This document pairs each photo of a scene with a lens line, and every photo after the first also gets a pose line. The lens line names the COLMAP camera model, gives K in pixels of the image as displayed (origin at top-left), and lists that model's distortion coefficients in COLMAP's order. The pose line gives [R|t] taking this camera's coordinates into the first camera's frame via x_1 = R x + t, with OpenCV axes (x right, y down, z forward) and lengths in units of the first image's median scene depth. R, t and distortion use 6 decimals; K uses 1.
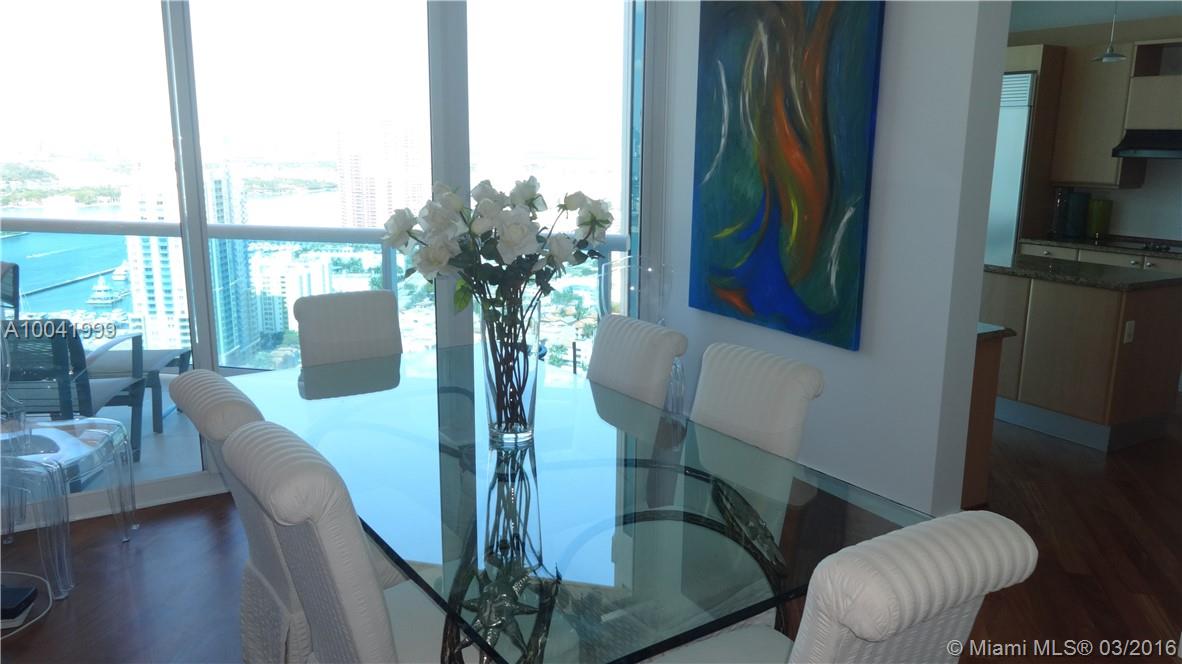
lens RADIAL K [[892.5, 0, 587.6], [0, 892.5, 330.9], [0, 0, 1]] dist [0.005509, 0.002967]
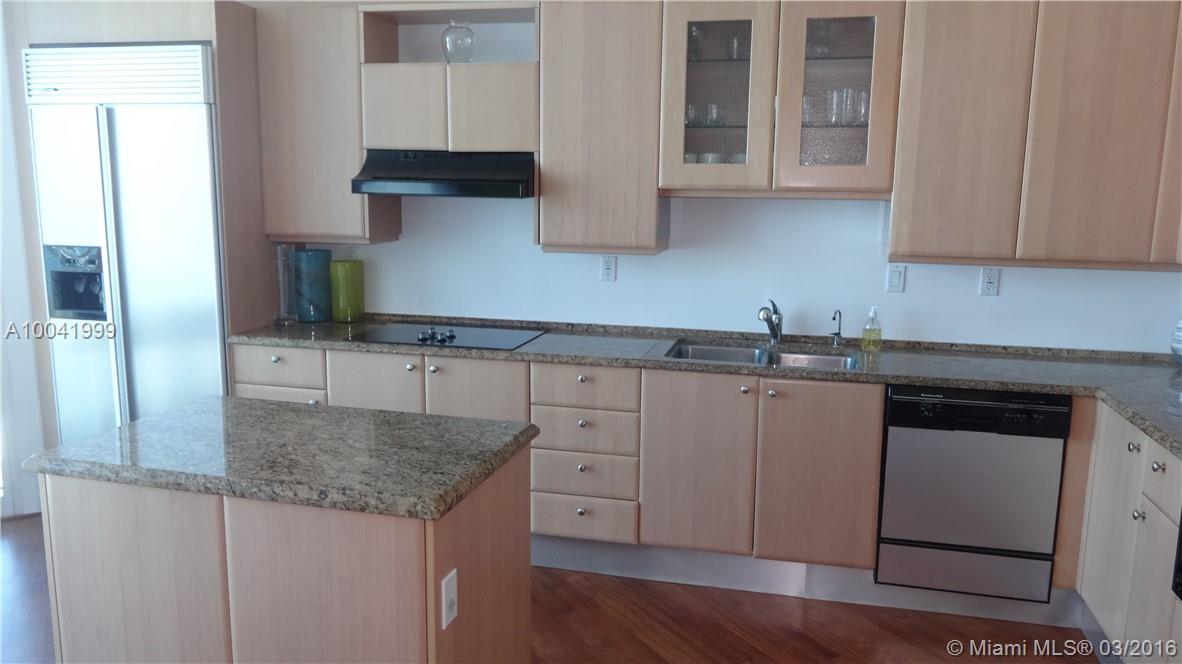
lens RADIAL K [[892.5, 0, 586.4], [0, 892.5, 332.7], [0, 0, 1]] dist [0.005509, 0.002967]
pose [[0.712332, -0.115963, 0.692196, 0.179666], [0.138714, 0.990063, 0.023115, -0.061926], [-0.687998, 0.079552, 0.721339, 0.308279]]
